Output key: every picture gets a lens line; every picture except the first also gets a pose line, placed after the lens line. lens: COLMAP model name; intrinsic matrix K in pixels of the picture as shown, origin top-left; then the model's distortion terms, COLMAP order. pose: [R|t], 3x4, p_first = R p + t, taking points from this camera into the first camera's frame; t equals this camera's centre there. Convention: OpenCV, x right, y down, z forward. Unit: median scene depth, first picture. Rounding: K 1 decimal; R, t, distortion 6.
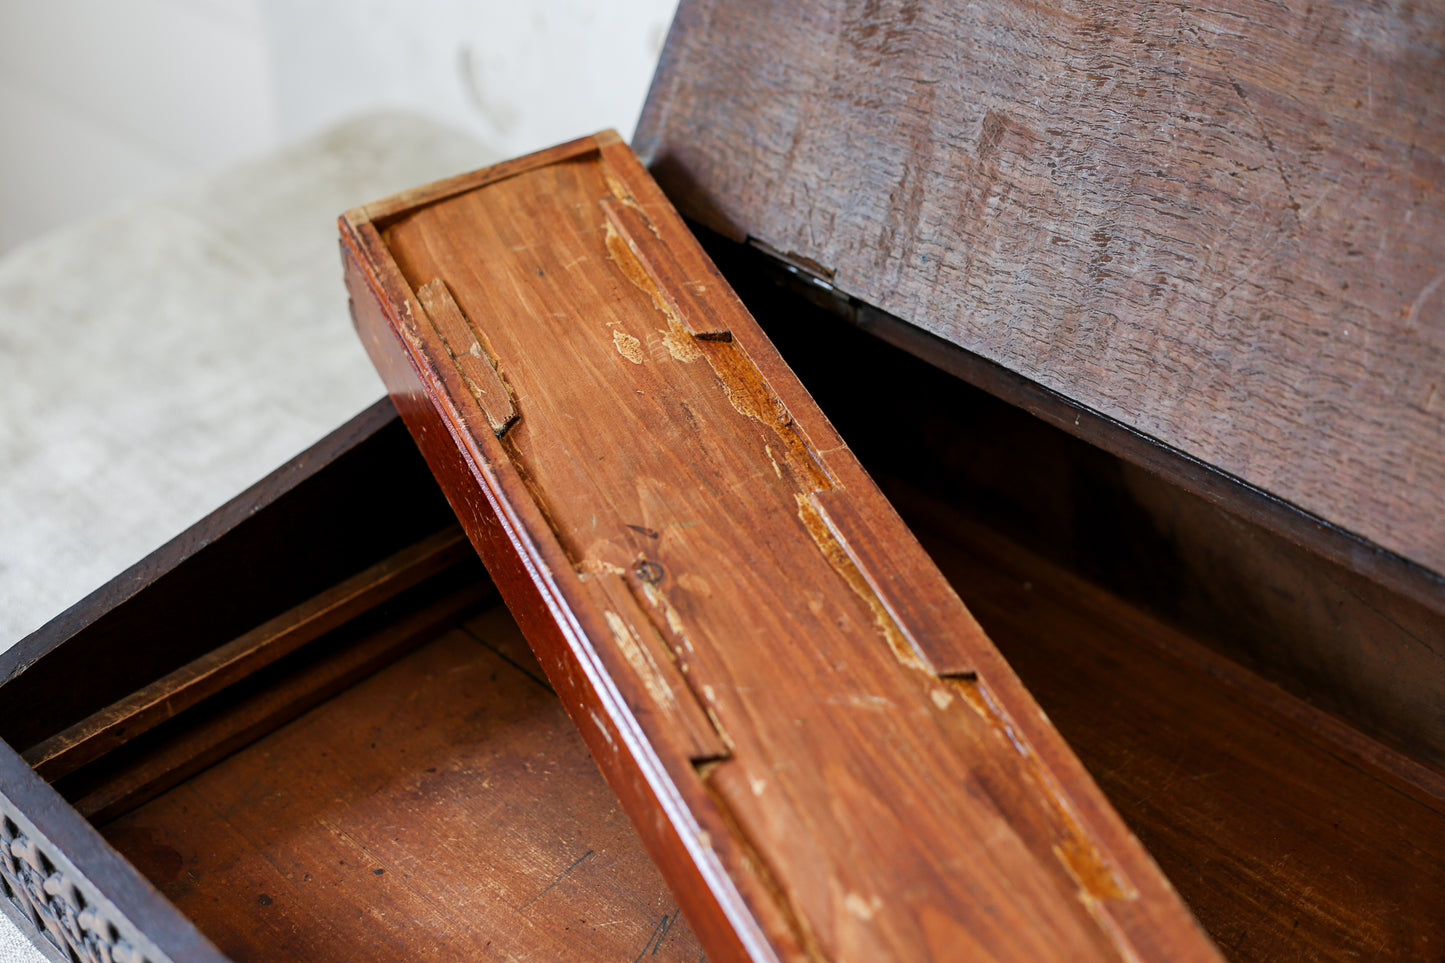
lens RADIAL K [[2284.2, 0, 709.3], [0, 2284.2, 479.8], [0, 0, 1]] dist [-0.130468, 0.000000]
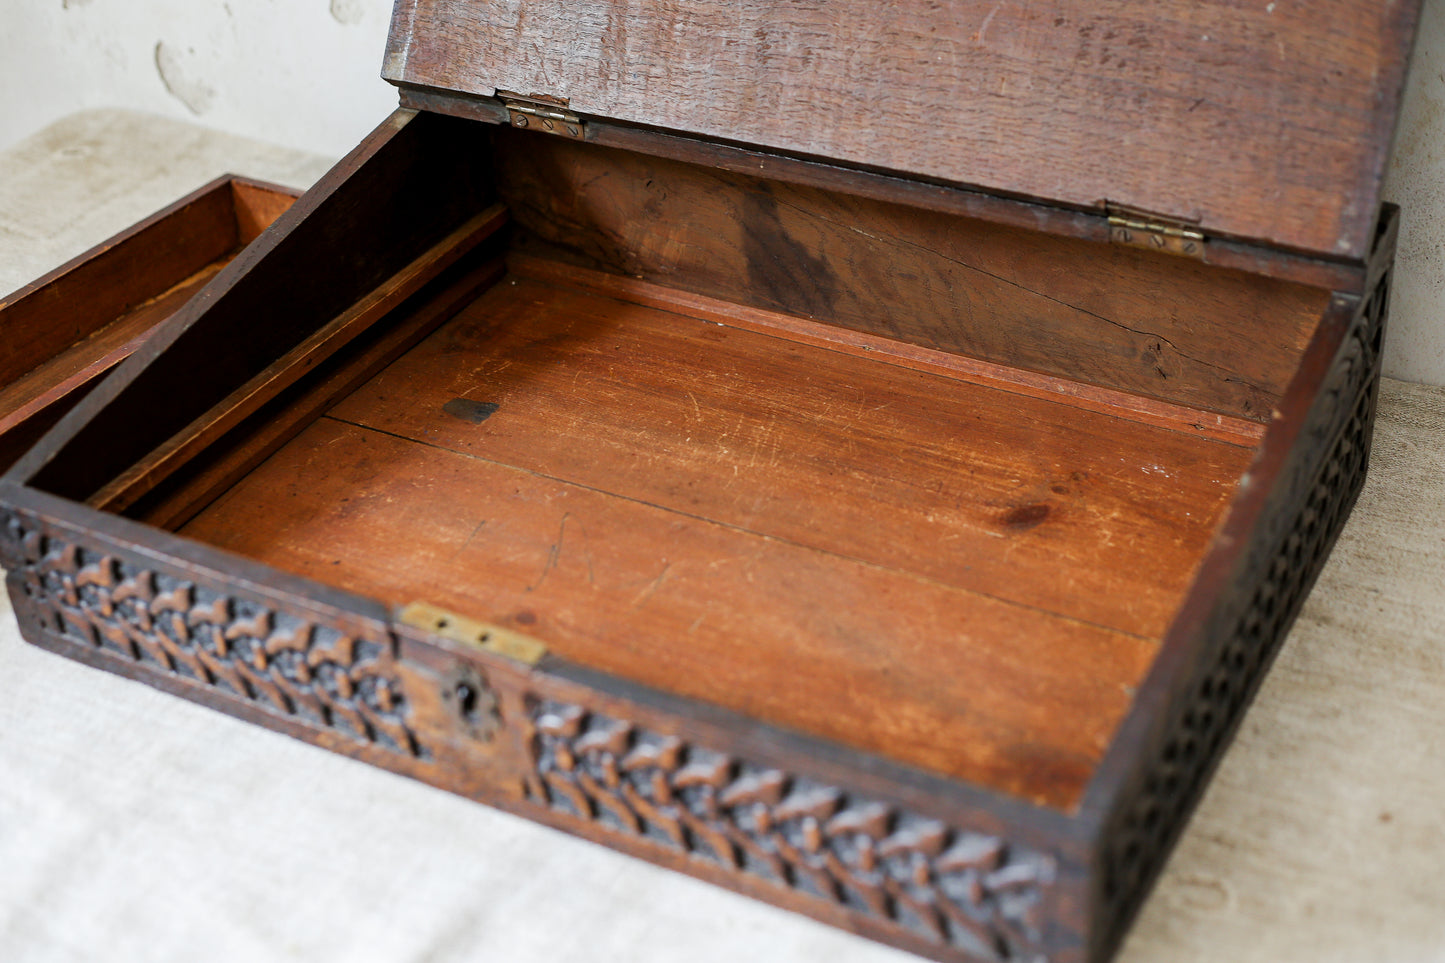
lens RADIAL K [[2284.2, 0, 700.7], [0, 2284.2, 445.2], [0, 0, 1]] dist [-0.130468, 0.000000]
pose [[0.952473, -0.168625, 0.253693, -0.277320], [0.183602, 0.982327, -0.036386, 0.197009], [-0.243074, 0.081235, 0.966600, -0.388321]]
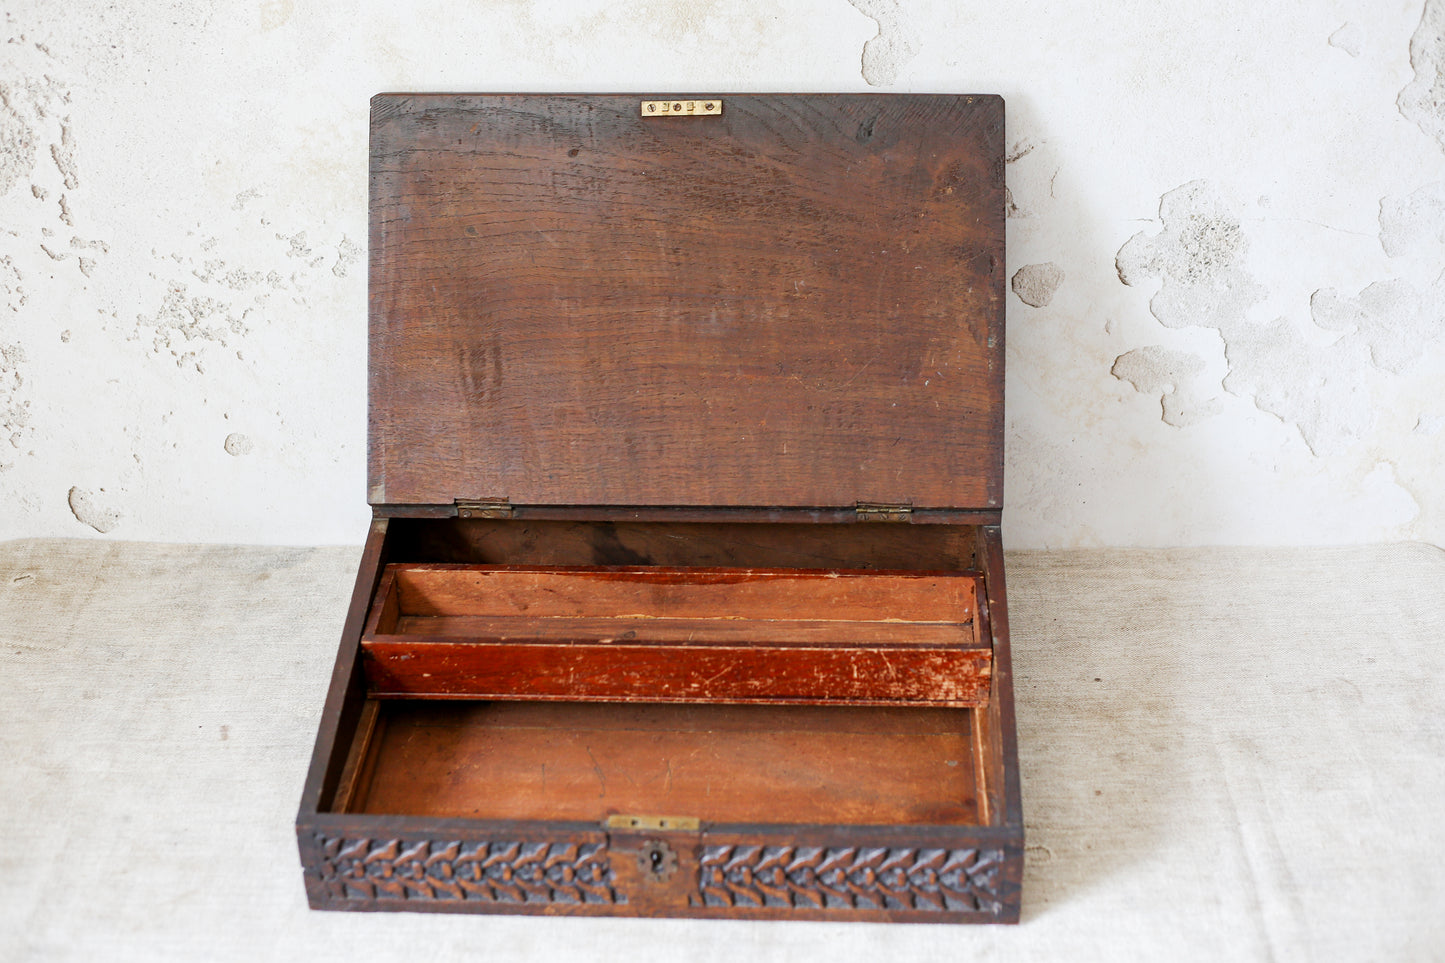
lens RADIAL K [[2284.2, 0, 733.5], [0, 2284.2, 476.1], [0, 0, 1]] dist [-0.130468, 0.000000]
pose [[0.713406, -0.339864, 0.612817, -1.250111], [0.387924, 0.919831, 0.058534, -0.167056], [-0.583581, 0.195968, 0.788054, -0.995778]]
